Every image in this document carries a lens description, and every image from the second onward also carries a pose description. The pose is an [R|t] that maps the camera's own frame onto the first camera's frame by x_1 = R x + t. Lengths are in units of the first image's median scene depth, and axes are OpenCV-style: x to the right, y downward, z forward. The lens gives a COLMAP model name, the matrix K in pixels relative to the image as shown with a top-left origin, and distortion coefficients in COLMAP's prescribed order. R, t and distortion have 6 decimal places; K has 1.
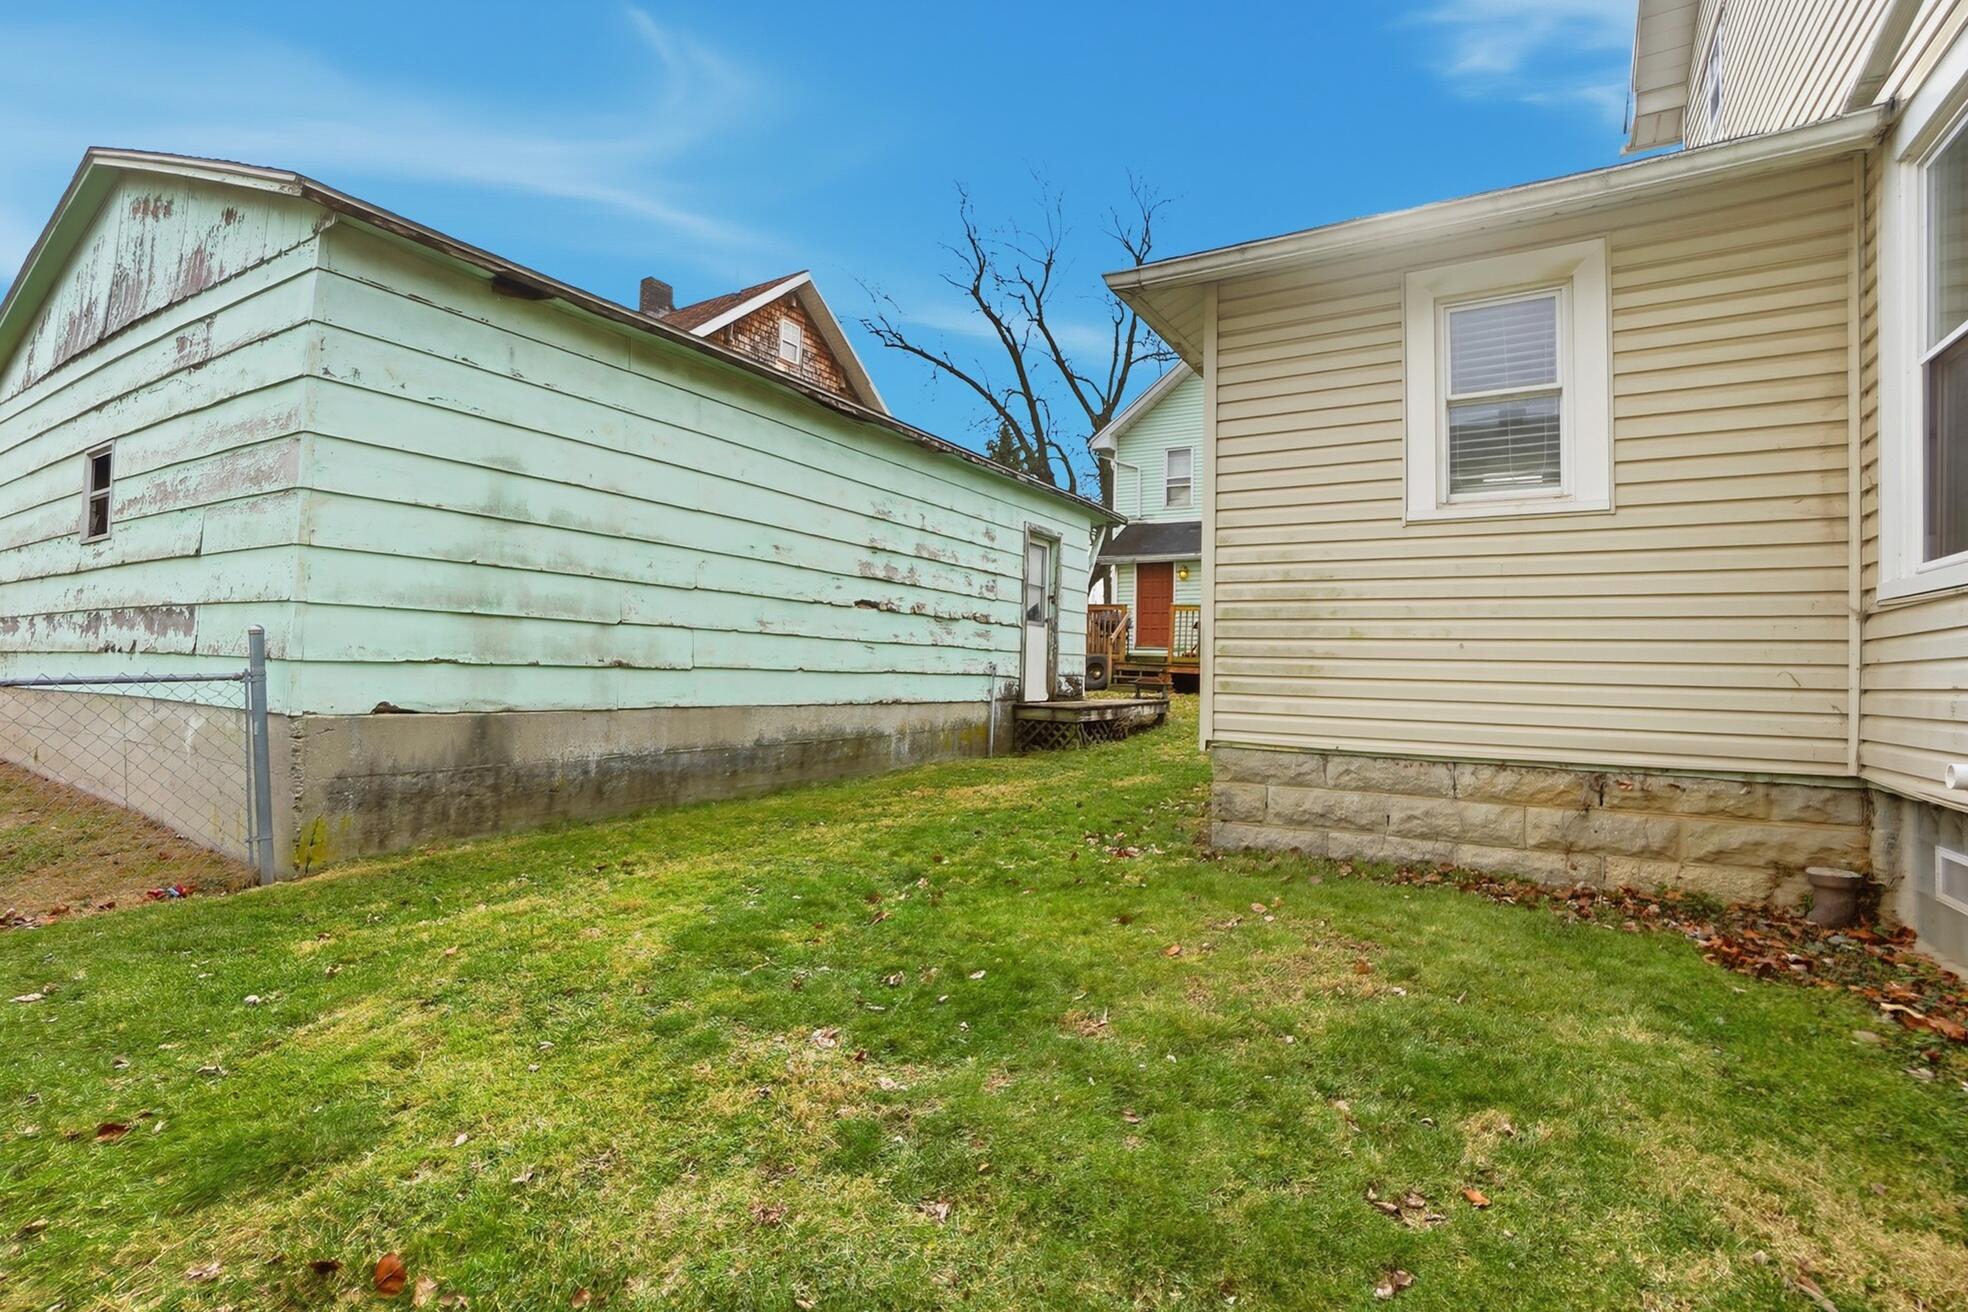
lens RADIAL K [[890.1, 0, 976.2], [0, 890.1, 661.2], [0, 0, 1]] dist [-0.065466, 0.024415]
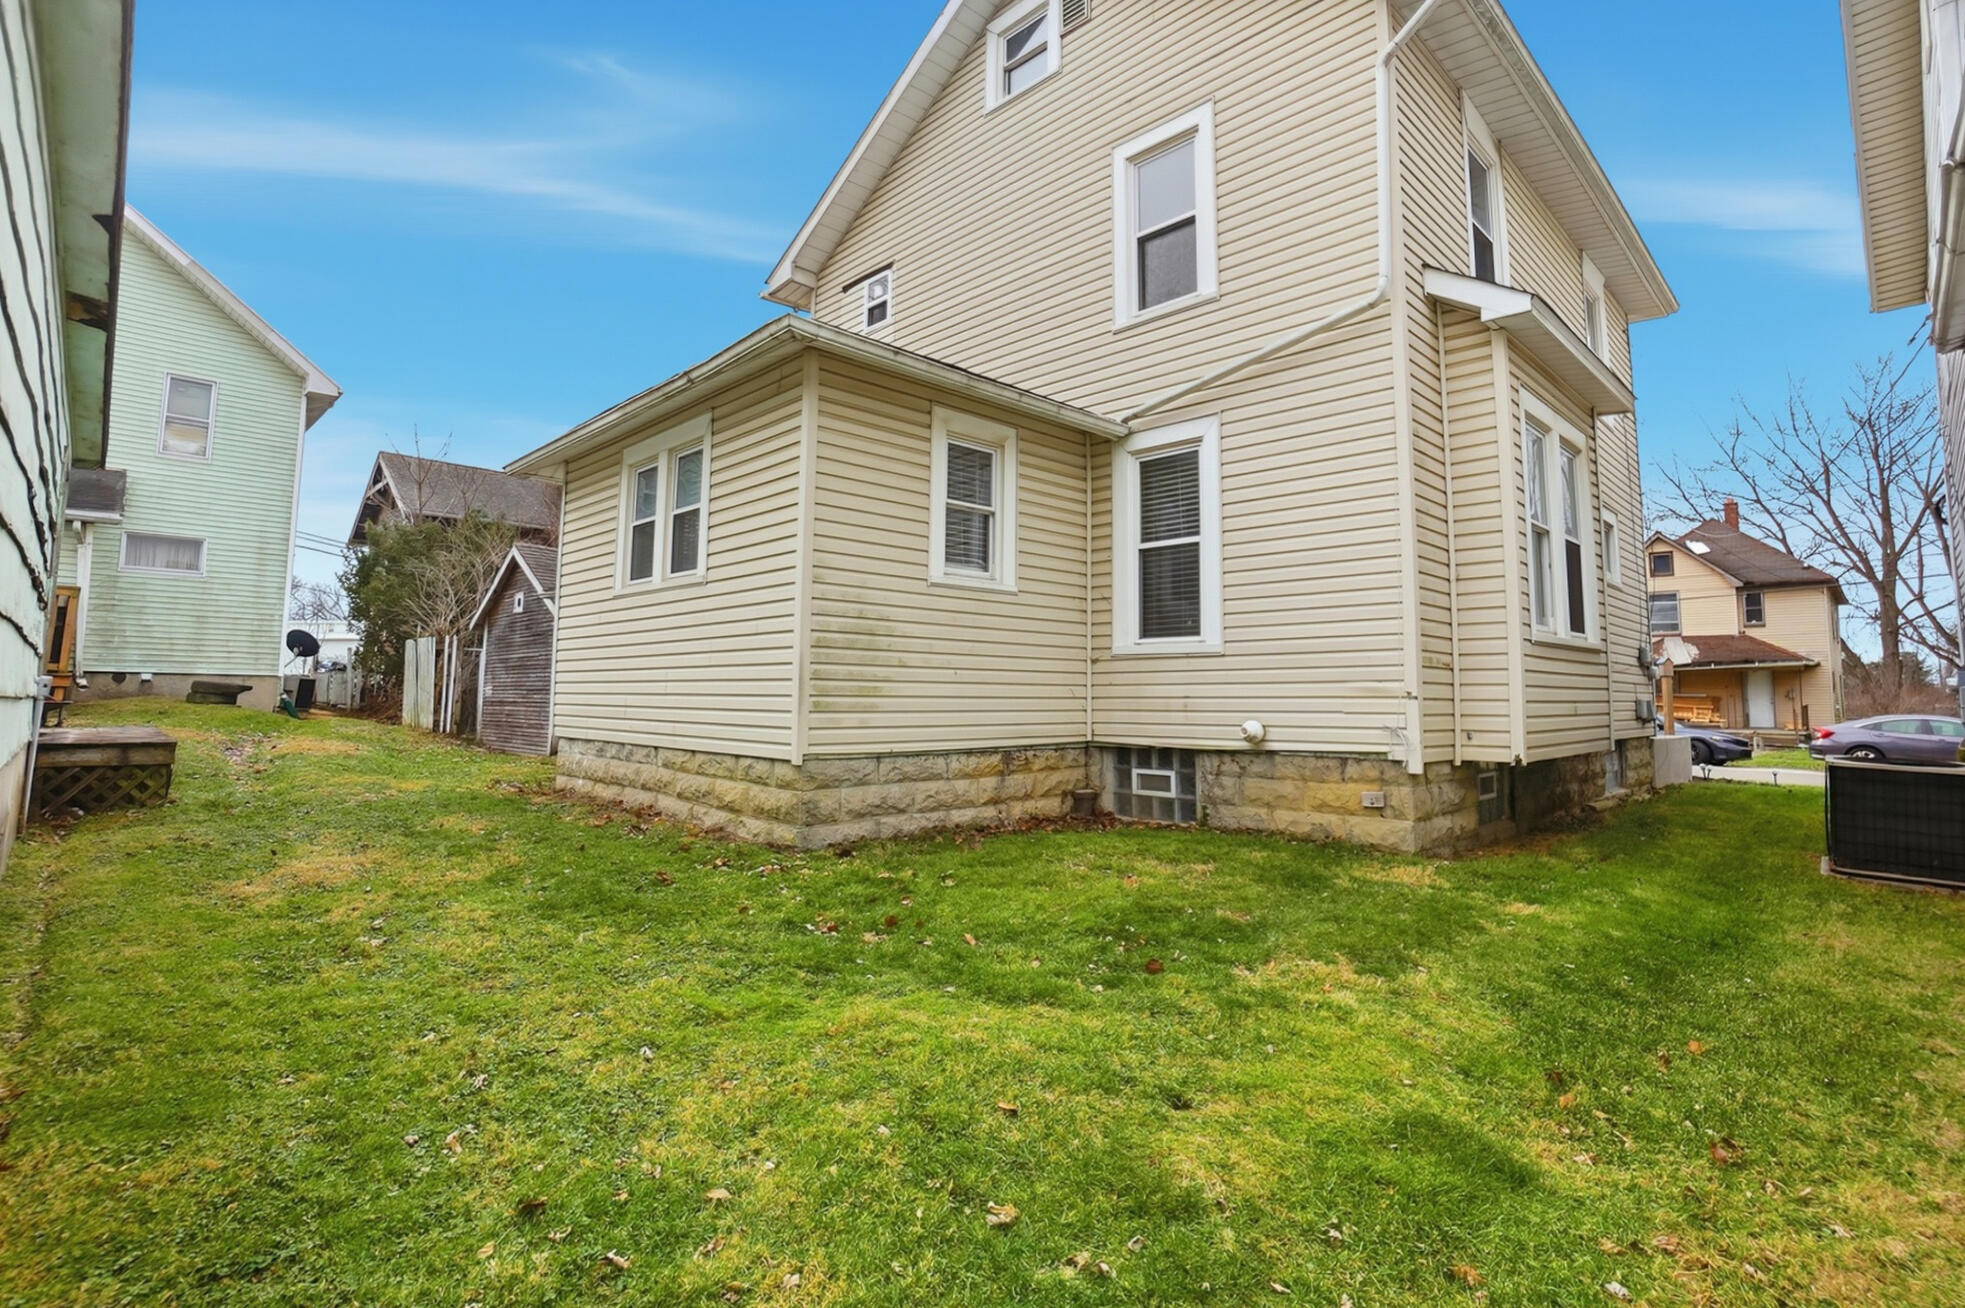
lens RADIAL K [[924.4, 0, 964.9], [0, 924.4, 619.8], [0, 0, 1]] dist [-0.058760, 0.024969]
pose [[0.268800, 0.057632, 0.961470, -0.913065], [-0.009385, 0.998318, -0.057217, -0.017273], [-0.963150, 0.006356, 0.268889, 0.561747]]
